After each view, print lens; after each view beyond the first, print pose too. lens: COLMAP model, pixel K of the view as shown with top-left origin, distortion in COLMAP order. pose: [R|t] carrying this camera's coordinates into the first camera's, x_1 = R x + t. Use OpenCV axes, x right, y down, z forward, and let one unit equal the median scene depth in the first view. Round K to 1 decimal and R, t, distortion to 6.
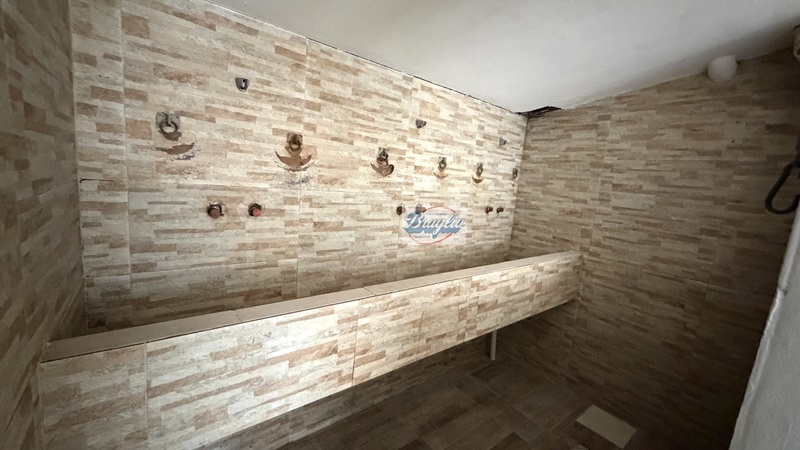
lens RADIAL K [[318.9, 0, 399.1], [0, 318.9, 223.4], [0, 0, 1]] dist [0.000904, -0.000449]
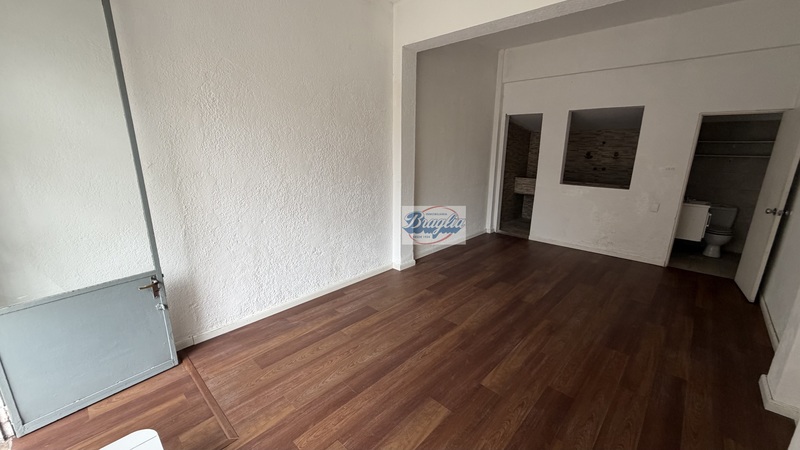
lens RADIAL K [[318.9, 0, 397.3], [0, 318.9, 225.3], [0, 0, 1]] dist [0.000904, -0.000449]
pose [[0.141140, 0.164925, -0.976155, 3.219777], [-0.139034, 0.979556, 0.145397, 0.357462], [0.980178, 0.115197, 0.161184, -1.587620]]
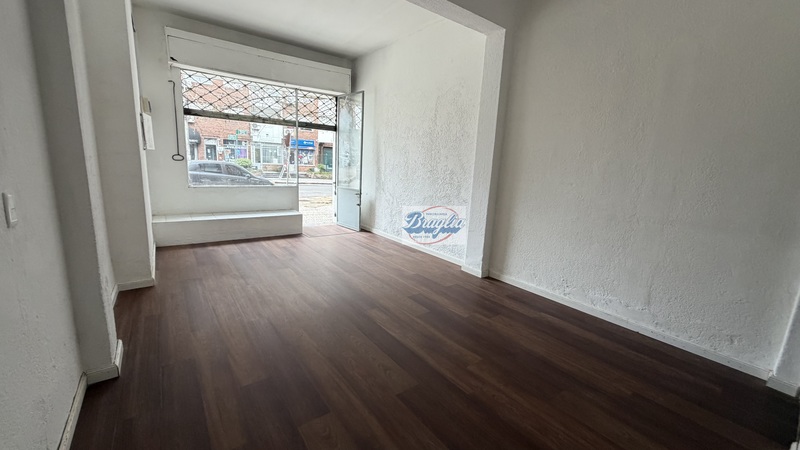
lens RADIAL K [[318.9, 0, 398.9], [0, 318.9, 225.5], [0, 0, 1]] dist [0.000904, -0.000449]
pose [[-0.990996, -0.133888, 0.001194, 1.398262], [-0.125865, 0.934581, 0.332741, 0.040882], [-0.045666, 0.329594, -0.943018, 0.944665]]
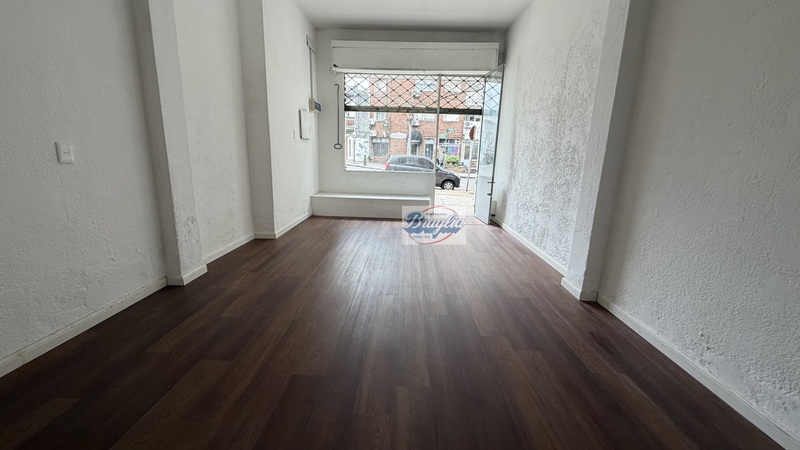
lens RADIAL K [[318.9, 0, 396.6], [0, 318.9, 225.3], [0, 0, 1]] dist [0.000904, -0.000449]
pose [[-0.761992, -0.244193, 0.599782, 0.645849], [0.001480, 0.925521, 0.378694, 0.137740], [-0.647585, 0.289449, -0.704878, 0.488728]]
